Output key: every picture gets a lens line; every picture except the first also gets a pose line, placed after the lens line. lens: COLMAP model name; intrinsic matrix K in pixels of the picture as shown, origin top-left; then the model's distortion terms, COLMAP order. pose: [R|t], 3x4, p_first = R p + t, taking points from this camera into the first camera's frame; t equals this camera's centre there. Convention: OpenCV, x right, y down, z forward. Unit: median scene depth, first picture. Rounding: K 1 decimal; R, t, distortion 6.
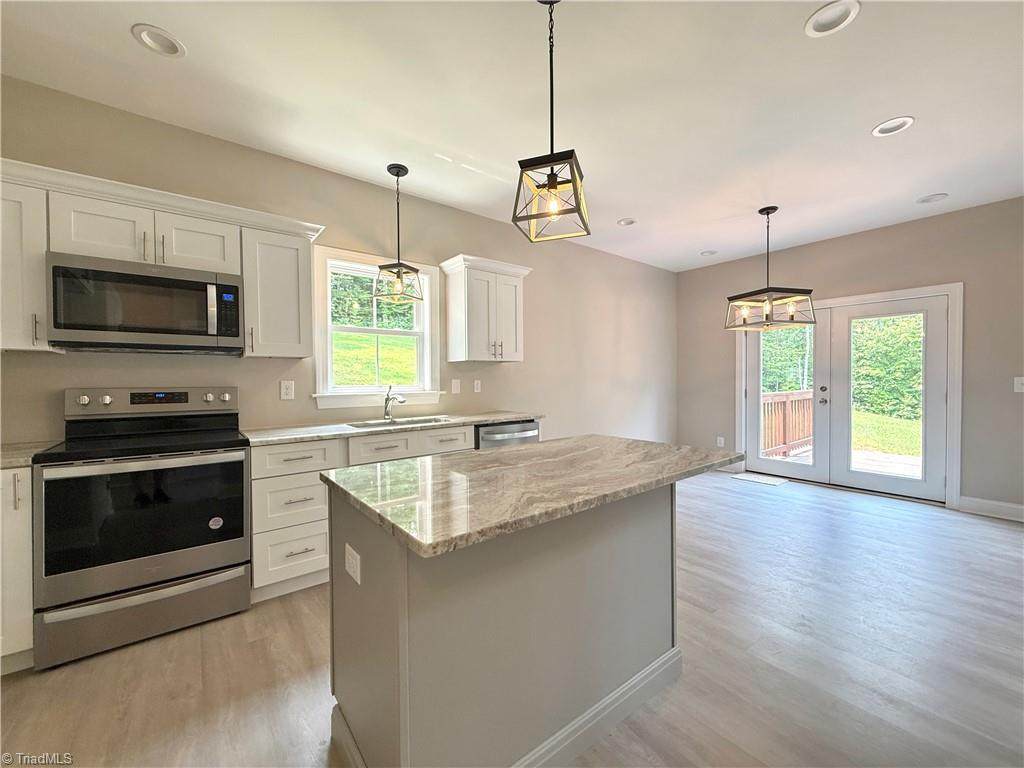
lens RADIAL K [[408.9, 0, 510.3], [0, 408.9, 382.0], [0, 0, 1]] dist [0.002991, 0.000129]
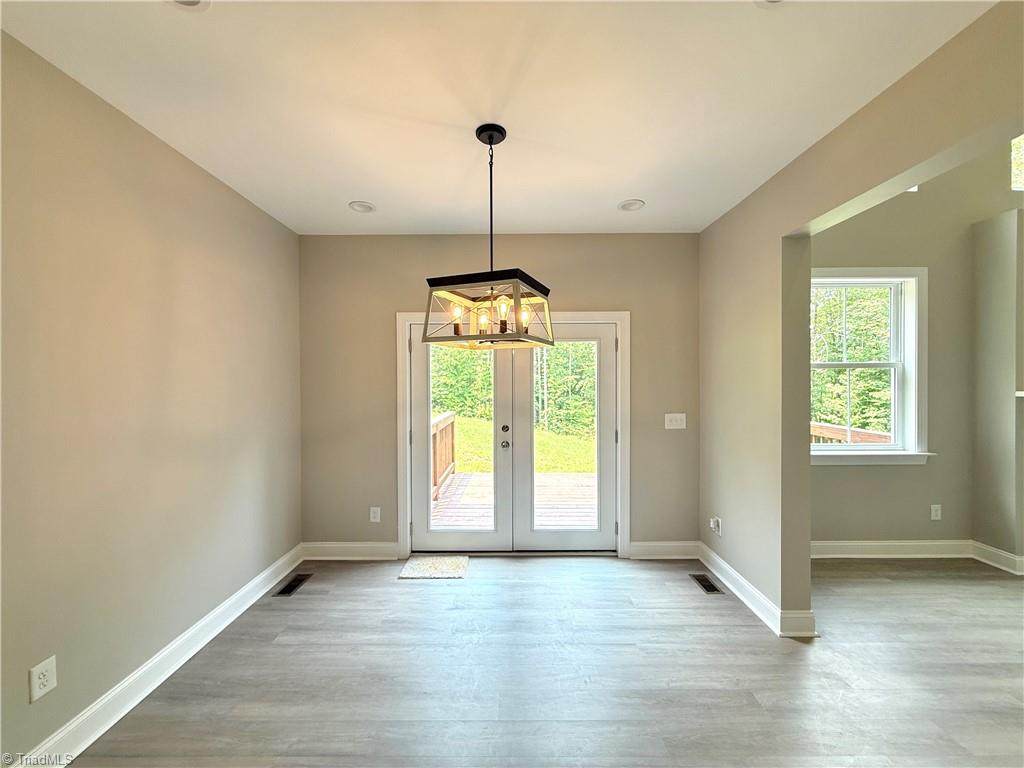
lens RADIAL K [[408.9, 0, 515.4], [0, 408.9, 383.4], [0, 0, 1]] dist [0.002991, 0.000129]
pose [[0.609274, -0.004345, 0.792948, 0.173383], [0.010762, 0.999938, -0.002790, -0.066668], [-0.792887, 0.010234, 0.609283, 0.529485]]
